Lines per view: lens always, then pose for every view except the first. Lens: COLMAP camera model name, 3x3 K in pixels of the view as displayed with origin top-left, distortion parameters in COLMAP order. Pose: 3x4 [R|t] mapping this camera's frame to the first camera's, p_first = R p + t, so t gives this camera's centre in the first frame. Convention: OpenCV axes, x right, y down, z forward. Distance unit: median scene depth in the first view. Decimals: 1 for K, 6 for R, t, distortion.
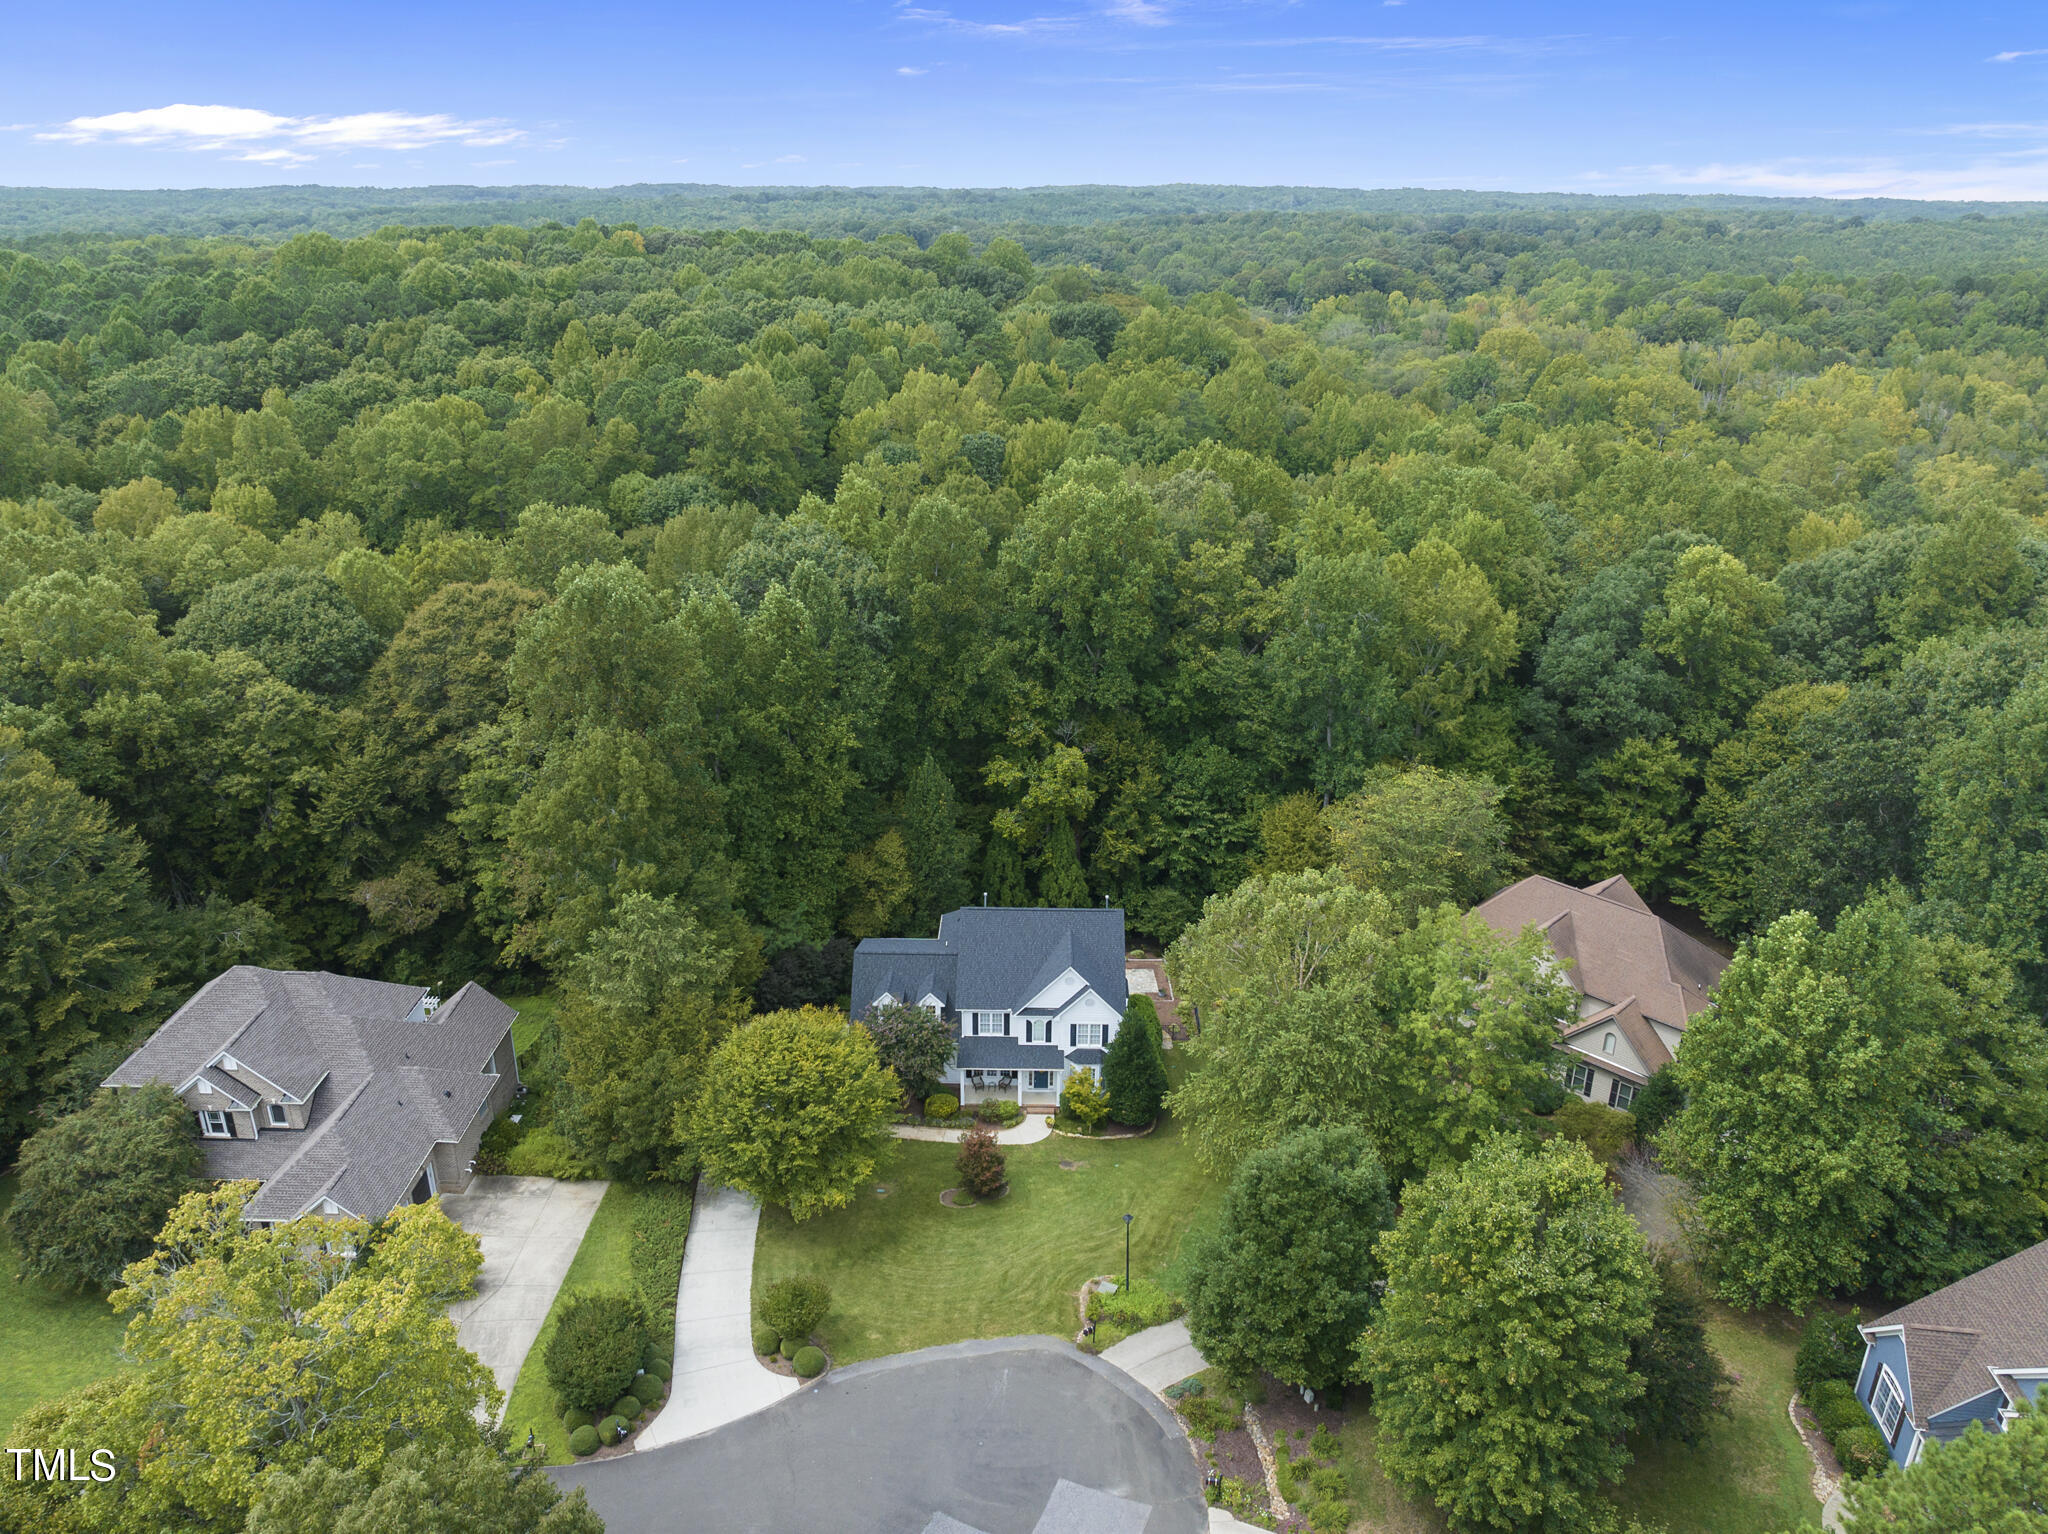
lens RADIAL K [[1412.8, 0, 1026.1], [0, 1412.8, 758.4], [0, 0, 1]] dist [-0.040323, 0.004914]
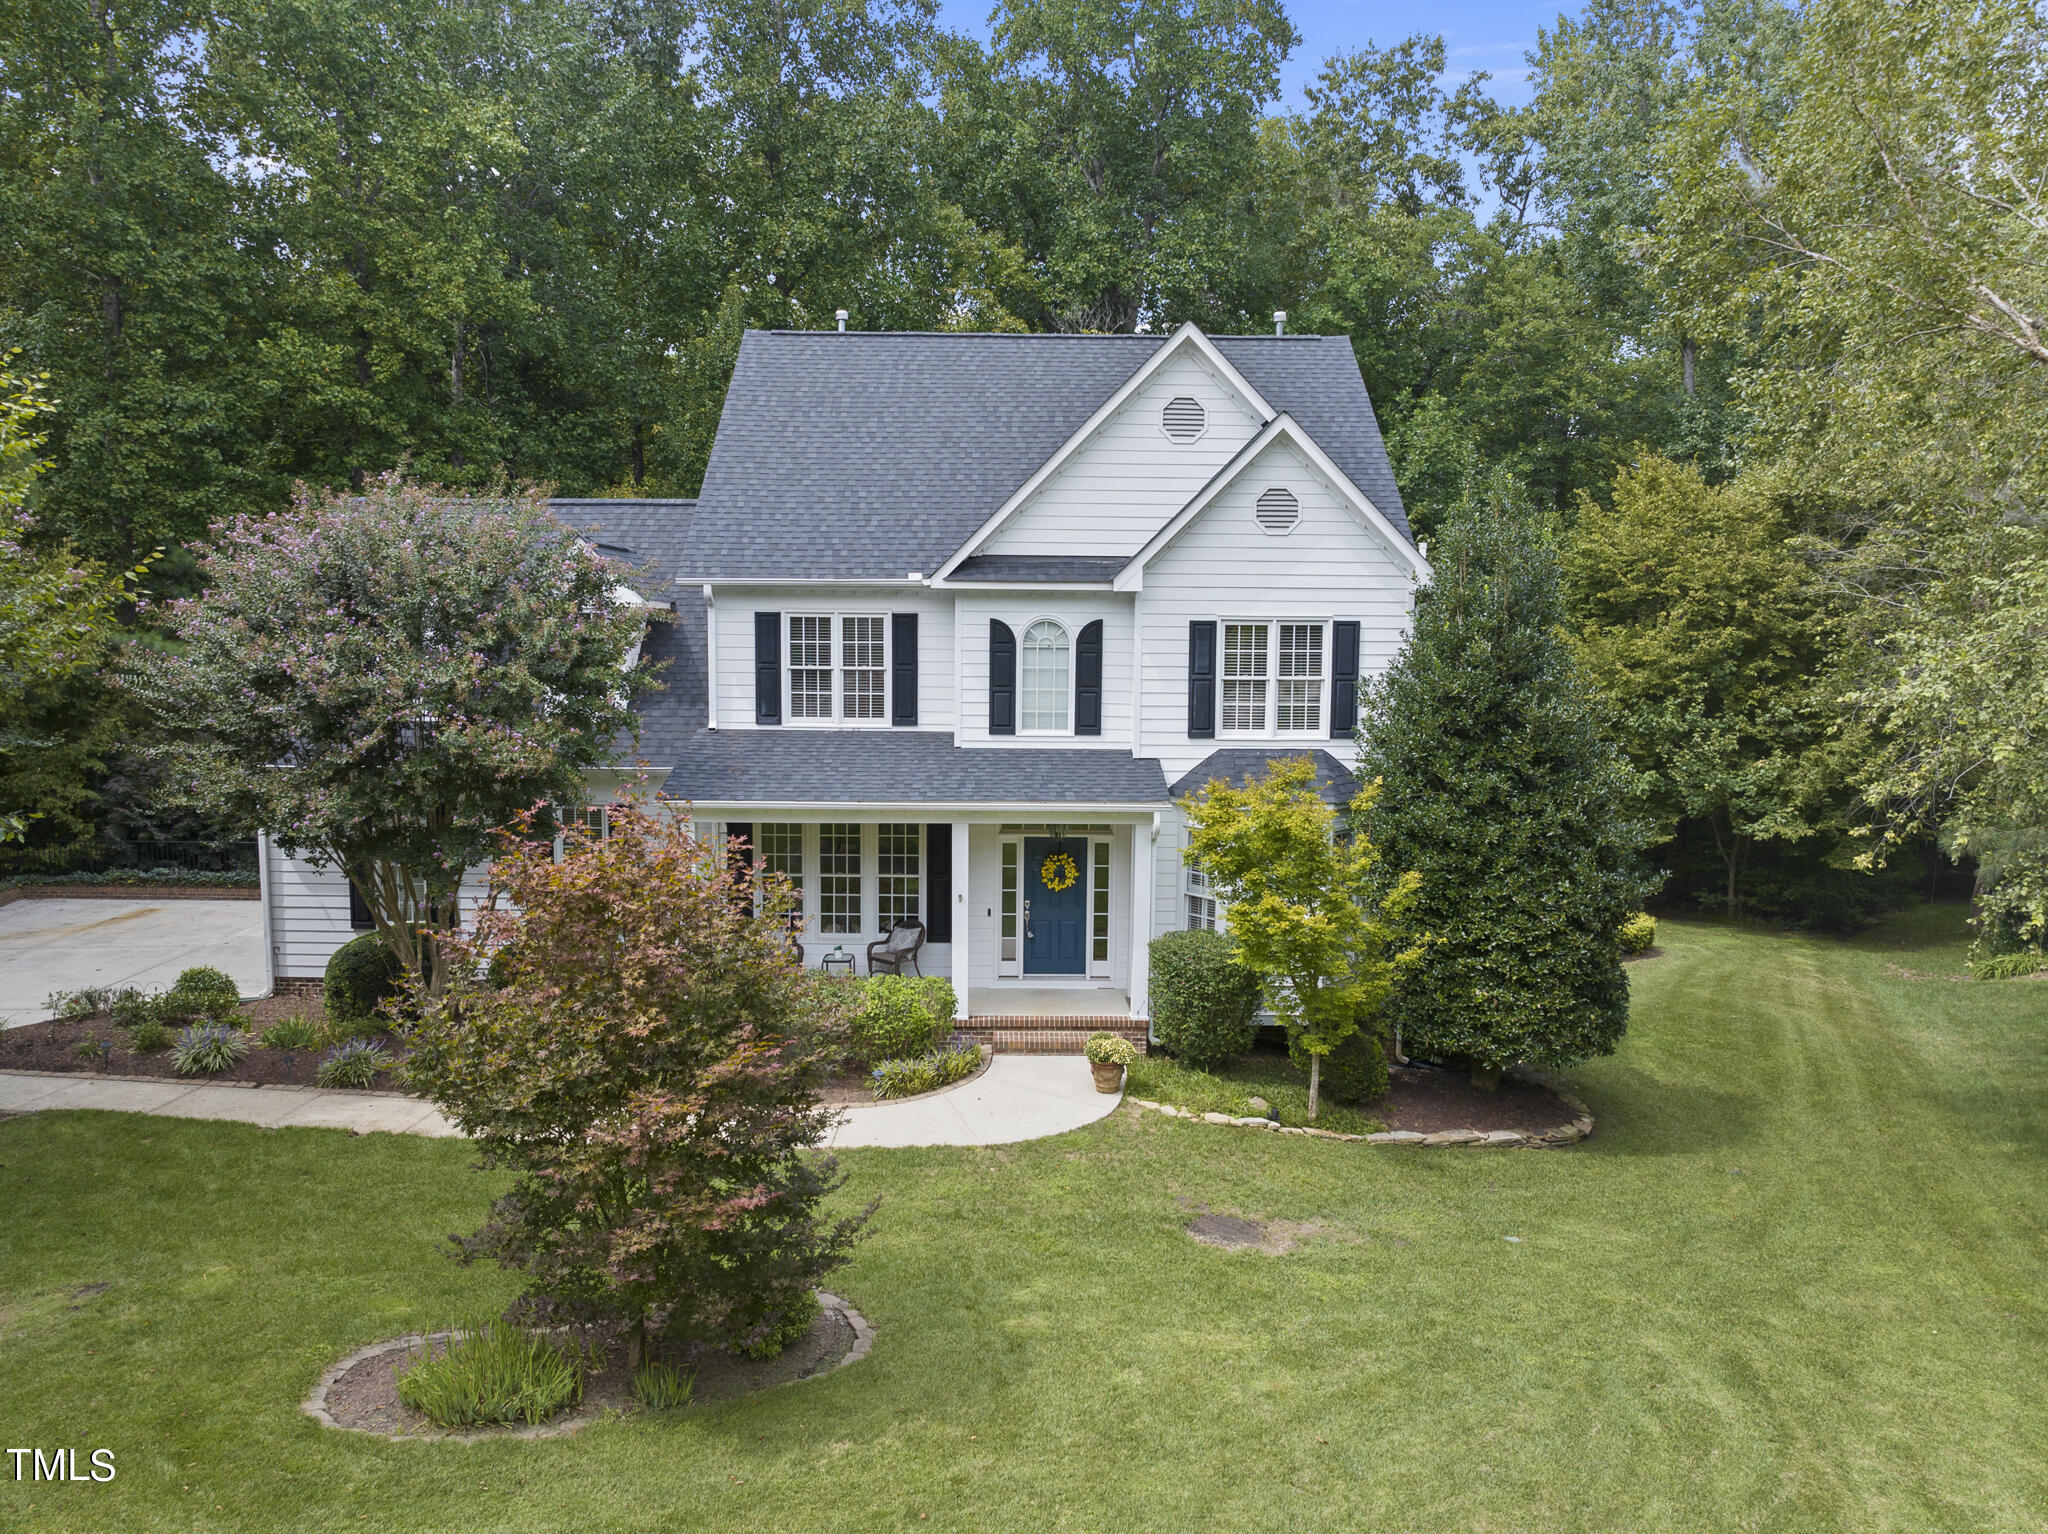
lens RADIAL K [[1428.8, 0, 1024.0], [0, 1428.8, 767.0], [0, 0, 1]] dist [-0.041272, 0.007882]
pose [[0.999649, -0.000777, 0.026465, -0.000347], [0.007764, 0.964230, -0.264954, 0.223730], [-0.025313, 0.265066, 0.963898, 0.656348]]
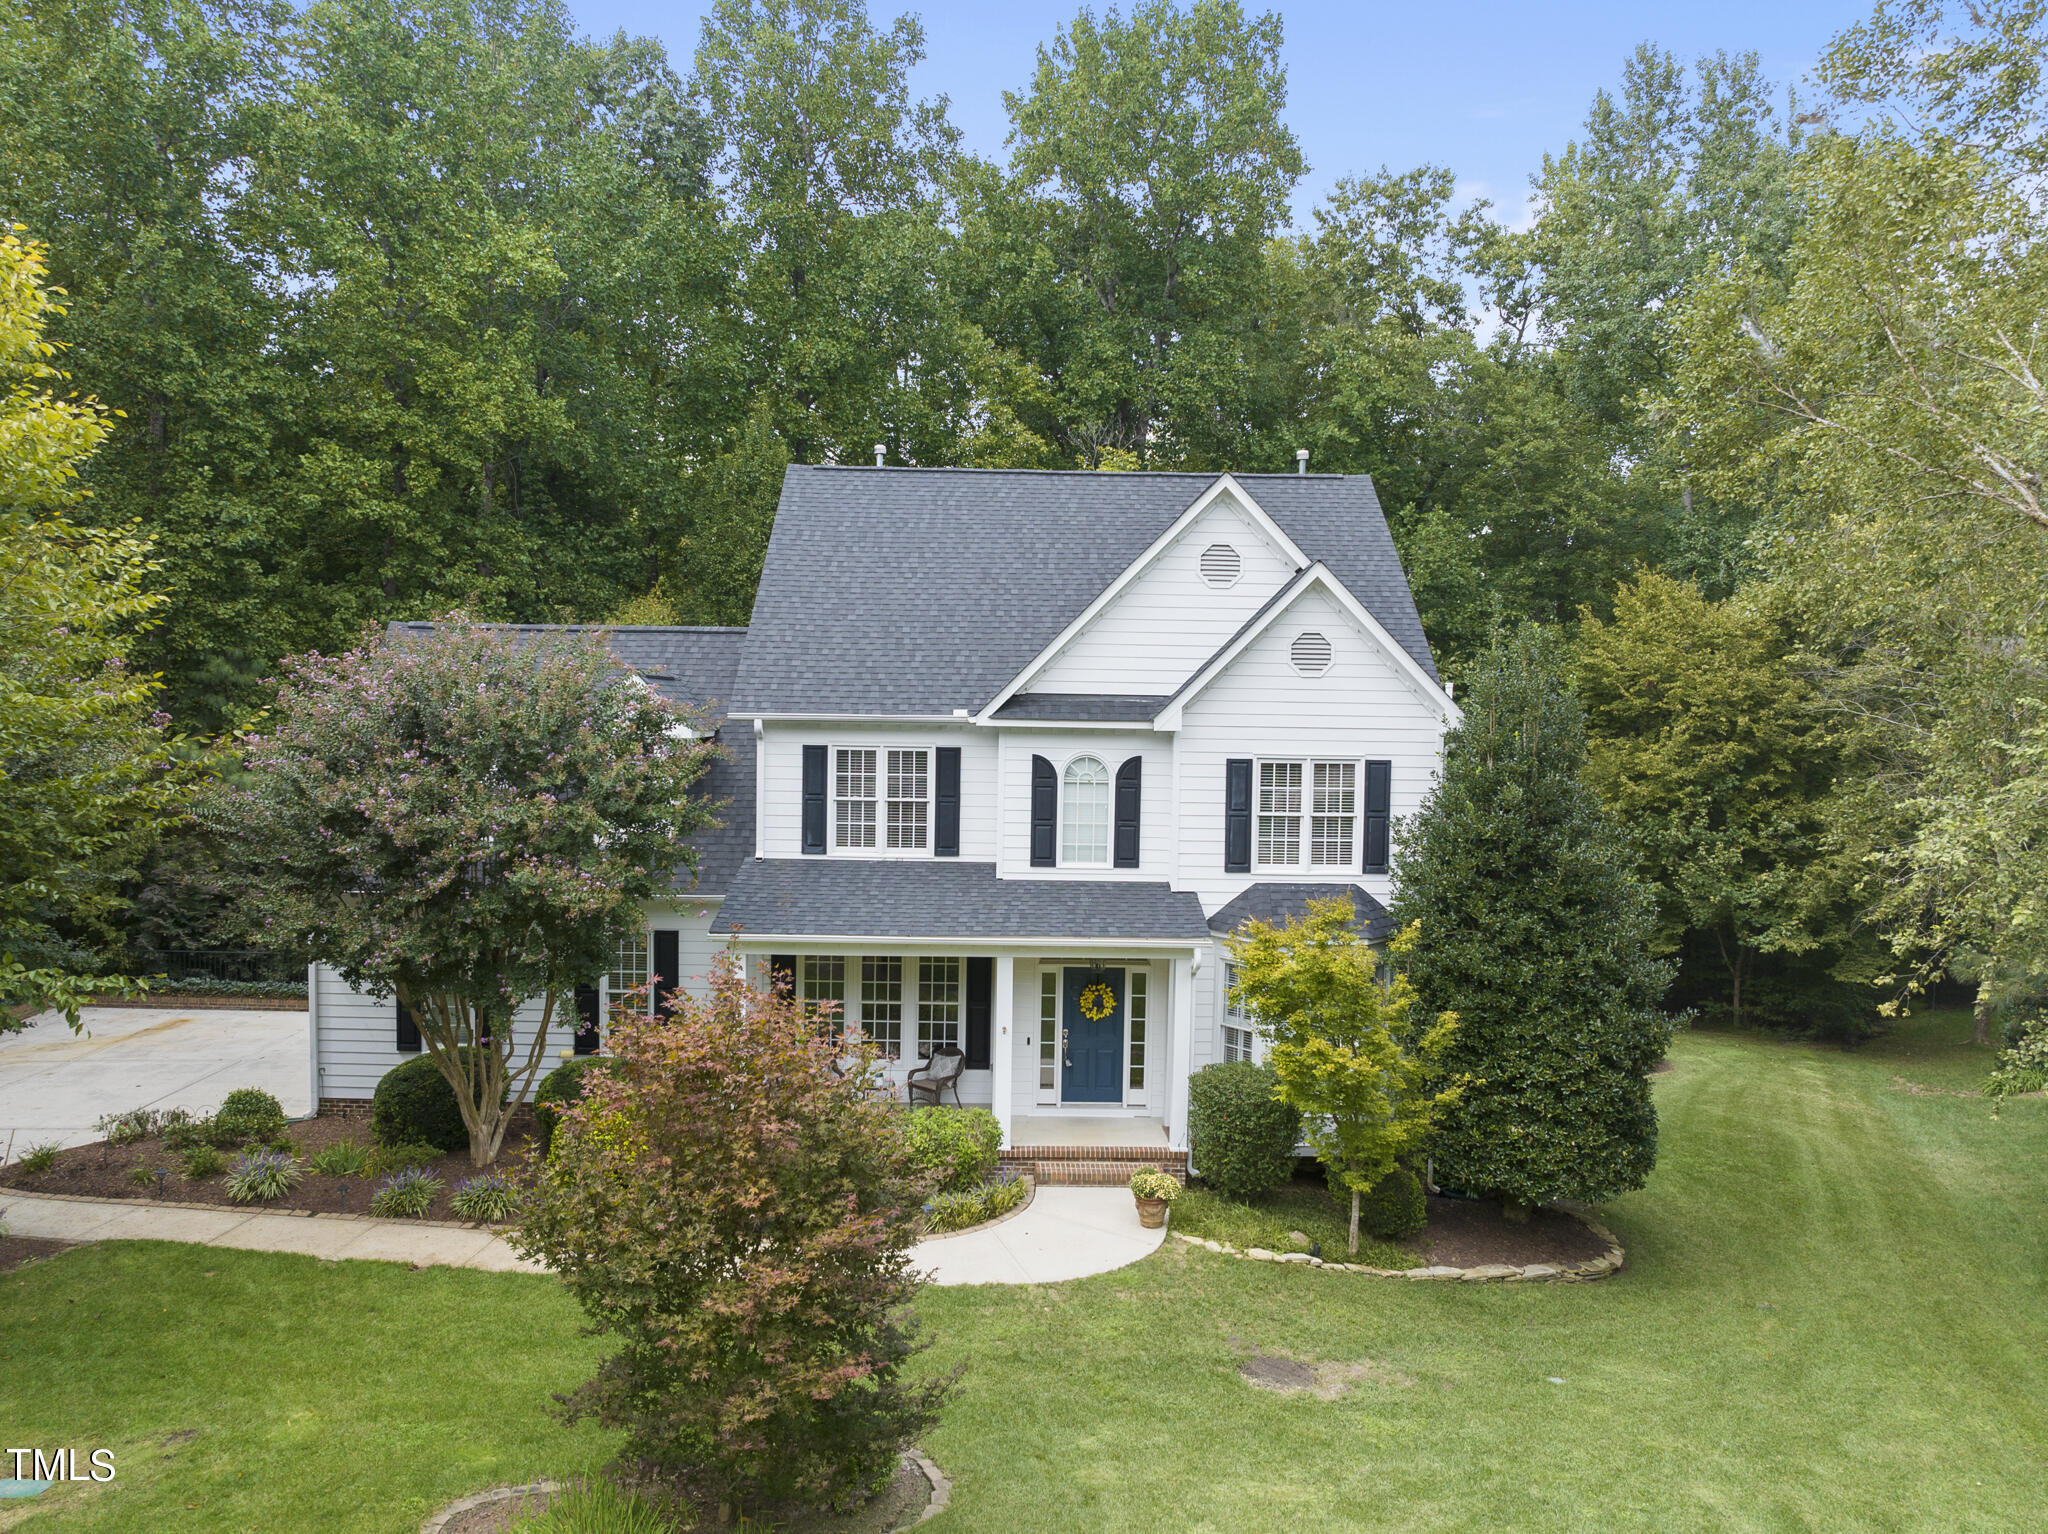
lens RADIAL K [[1428.8, 0, 1024.0], [0, 1428.8, 767.0], [0, 0, 1]] dist [-0.041272, 0.007882]
pose [[0.999412, 0.008513, 0.033212, -0.007470], [0.002606, 0.947018, -0.321169, 0.218884], [-0.034187, 0.321066, 0.946439, 0.649474]]
